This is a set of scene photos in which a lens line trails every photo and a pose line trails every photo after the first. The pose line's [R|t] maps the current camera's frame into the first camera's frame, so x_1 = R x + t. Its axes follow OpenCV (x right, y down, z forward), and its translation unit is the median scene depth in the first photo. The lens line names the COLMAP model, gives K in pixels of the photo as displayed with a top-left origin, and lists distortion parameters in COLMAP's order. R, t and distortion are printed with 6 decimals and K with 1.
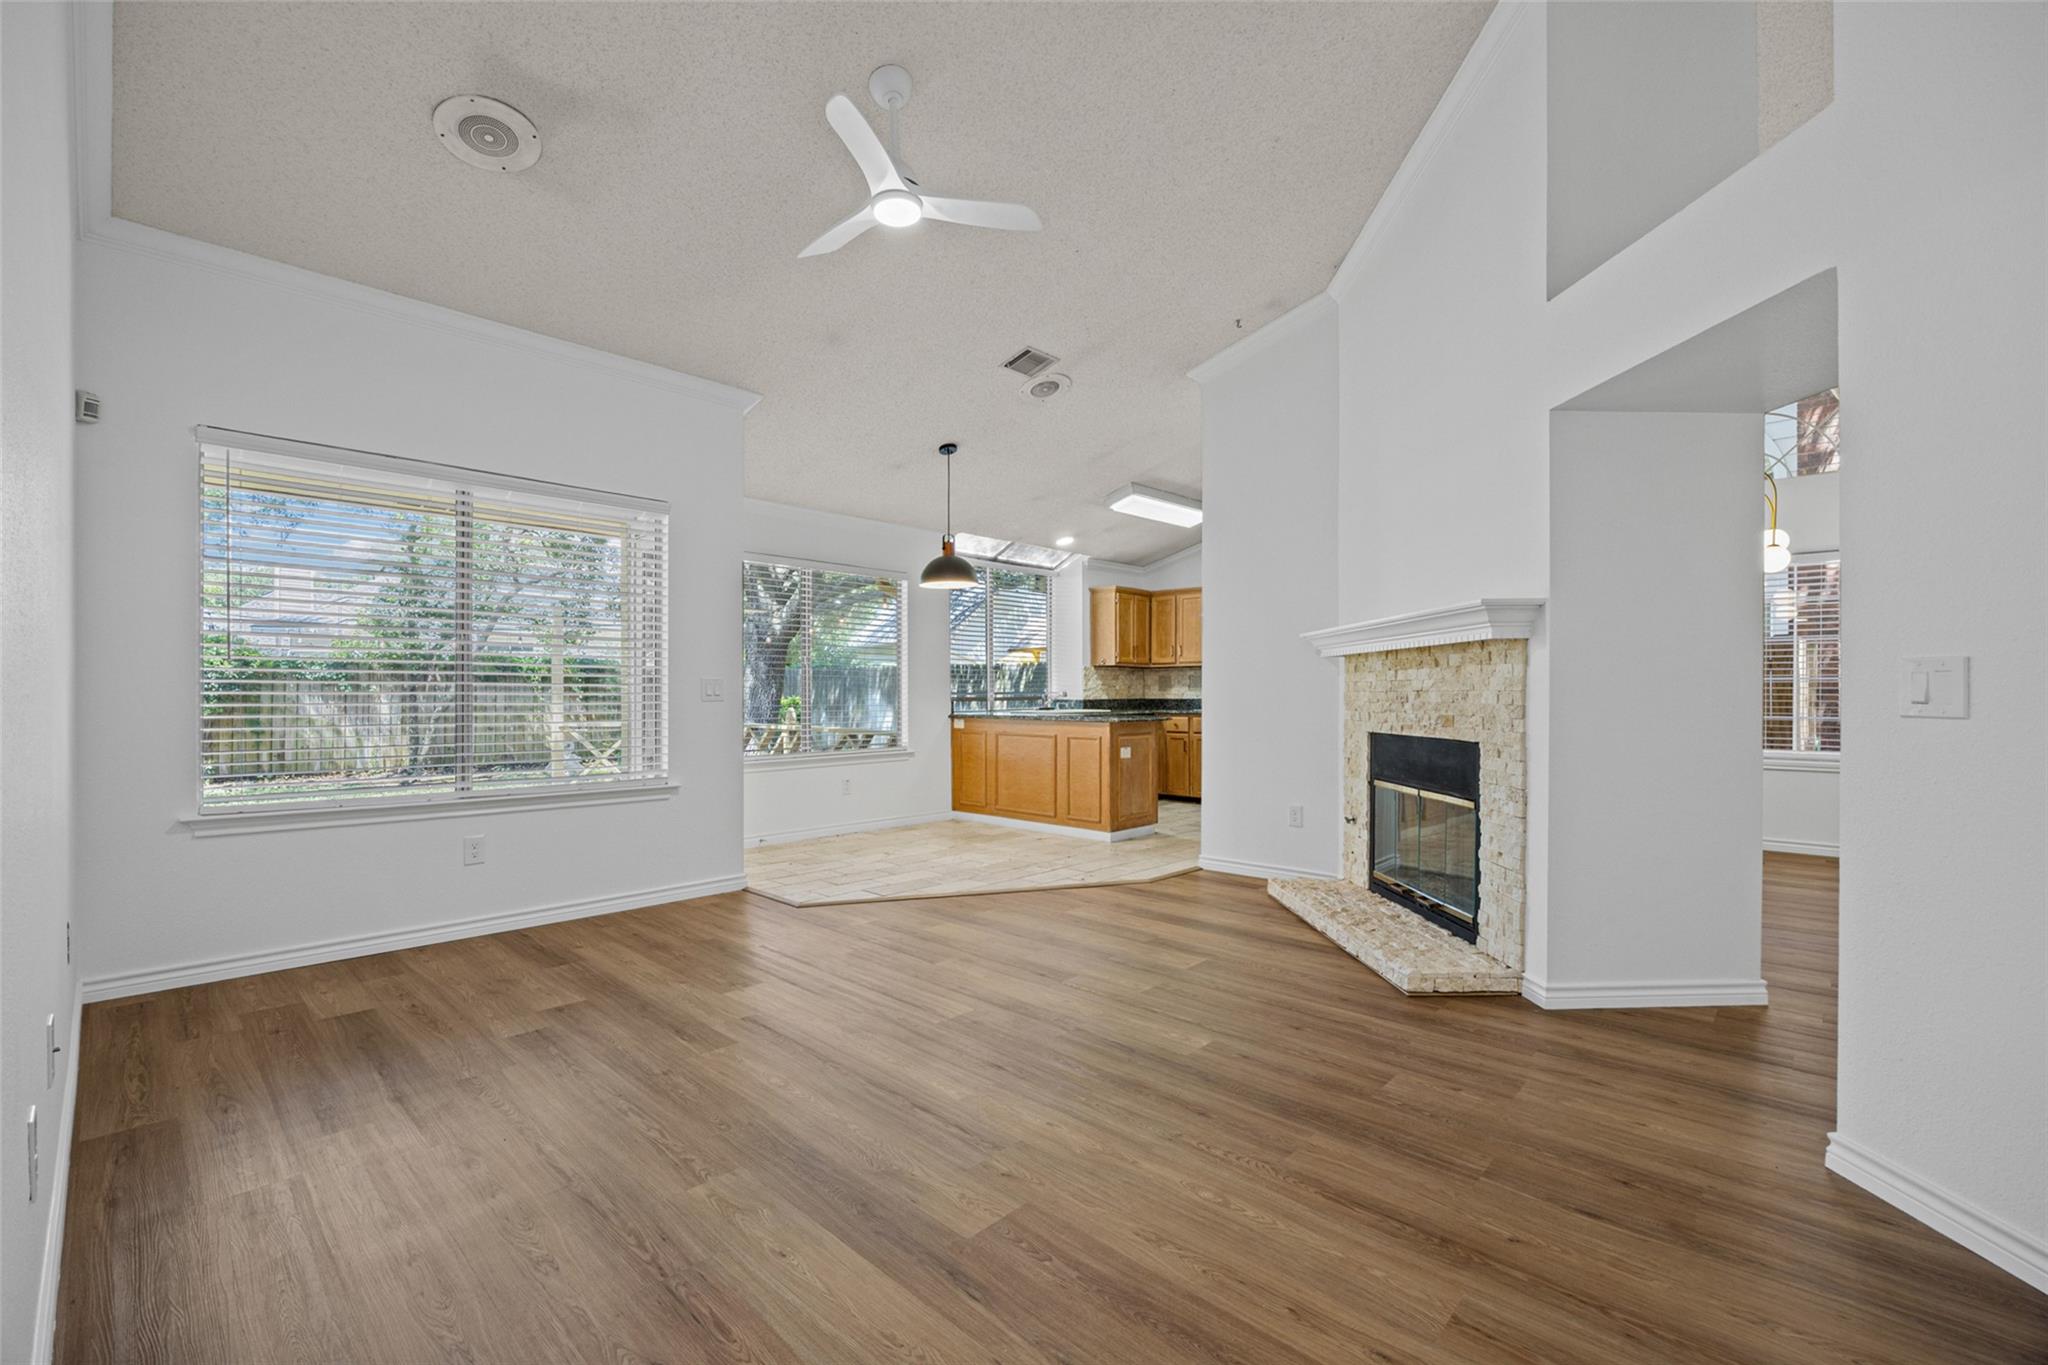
lens RADIAL K [[916.9, 0, 1027.1], [0, 916.9, 698.2], [0, 0, 1]] dist [0.000102, -0.000001]
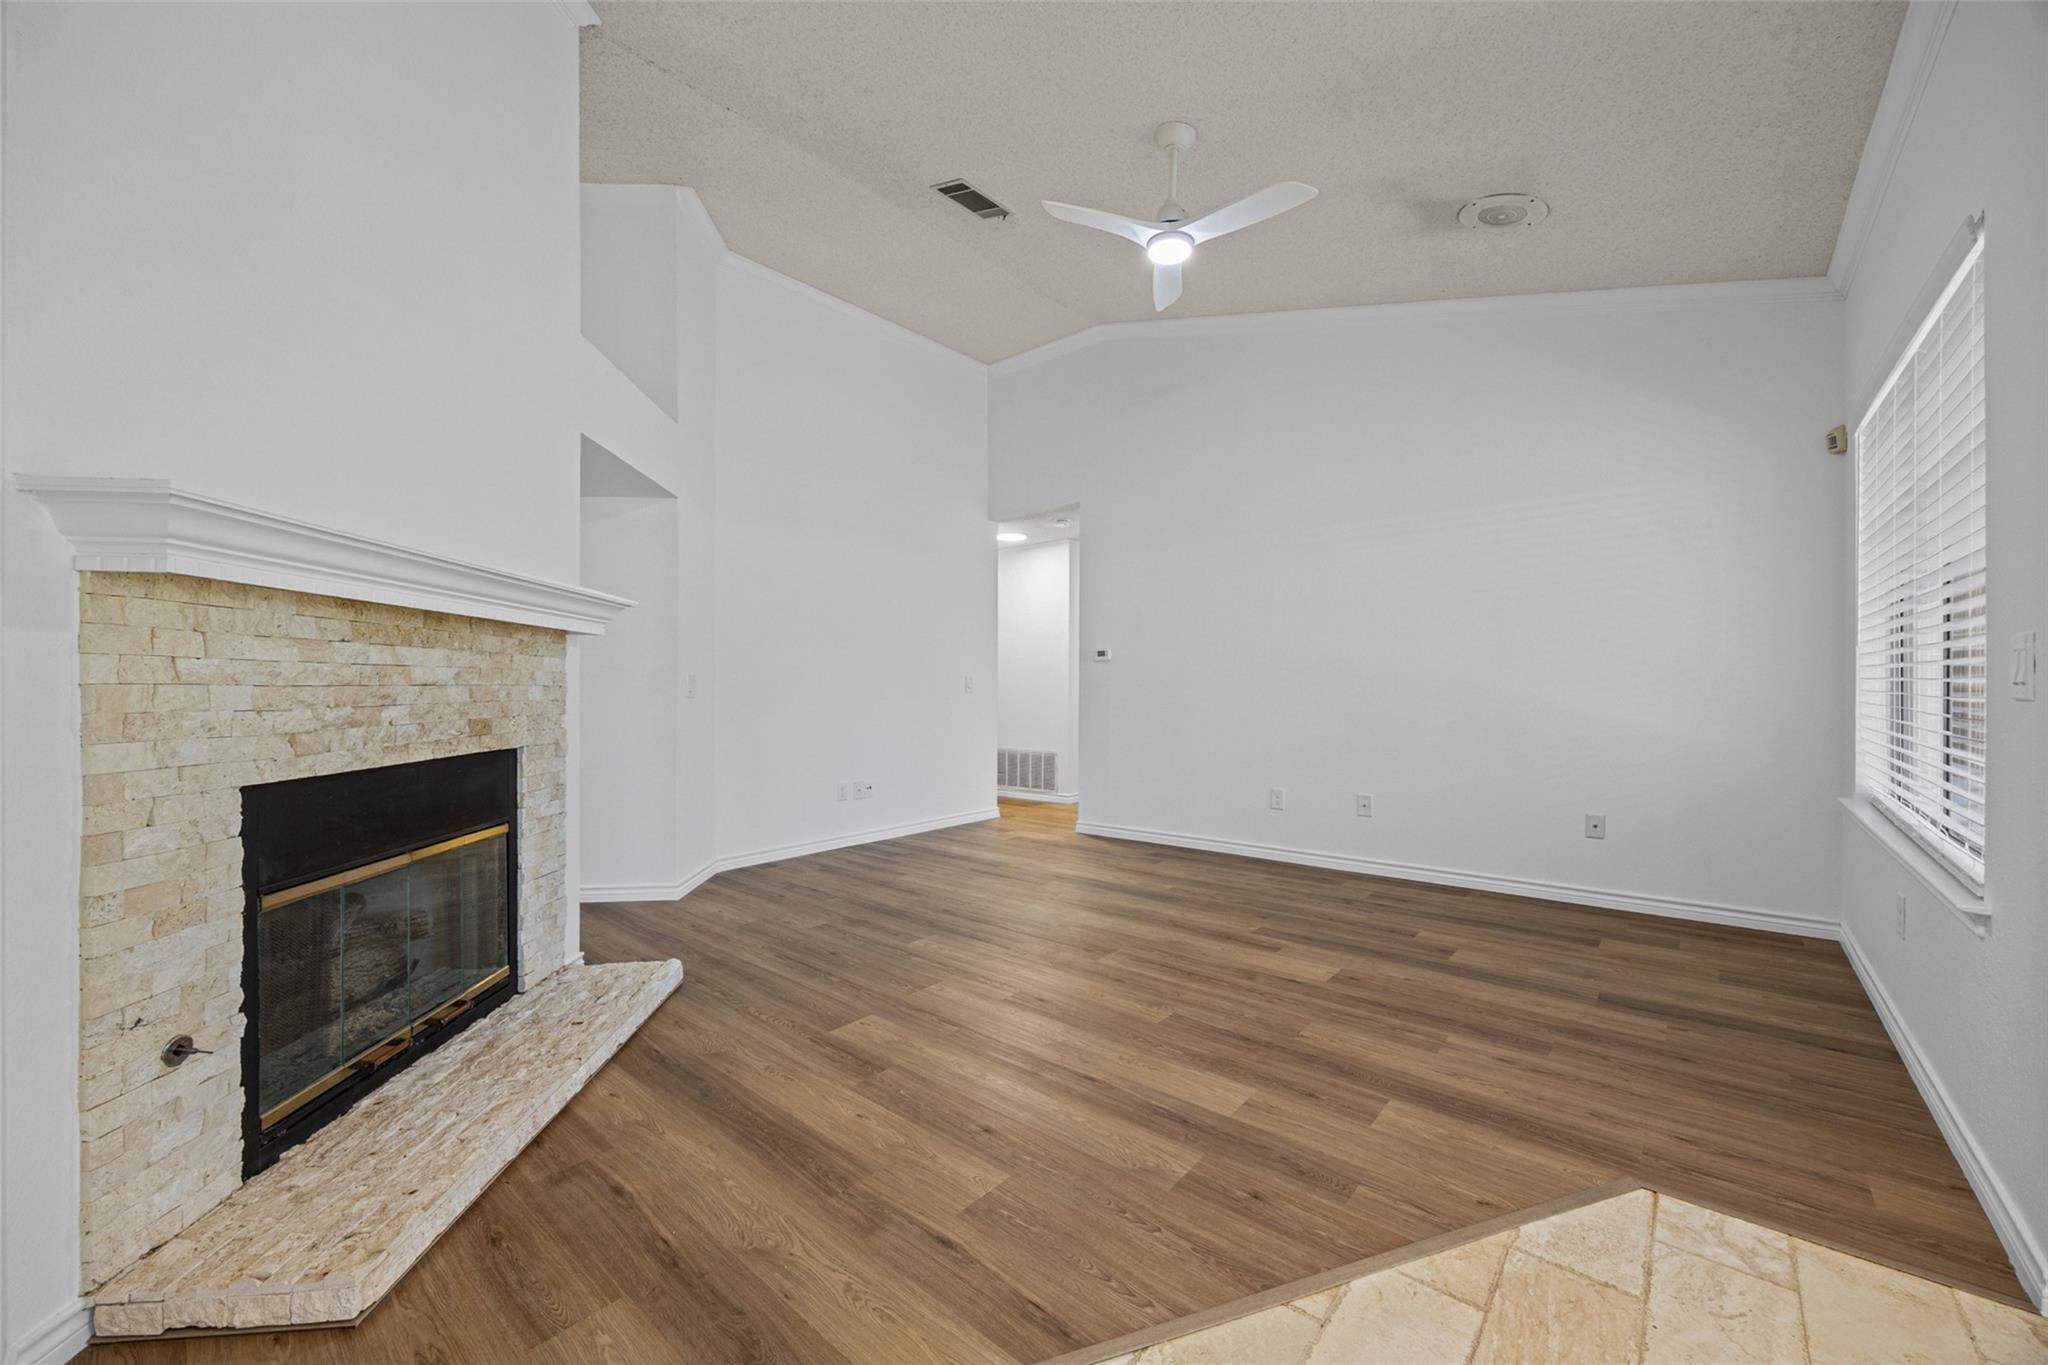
lens RADIAL K [[820.8, 0, 1020.6], [0, 820.8, 682.2], [0, 0, 1]] dist [0.001716, -0.000287]
pose [[-0.999551, 0.005519, -0.029444, 0.054729], [0.005460, 0.999983, 0.002094, -0.009585], [0.029455, 0.001933, -0.999564, 1.694550]]
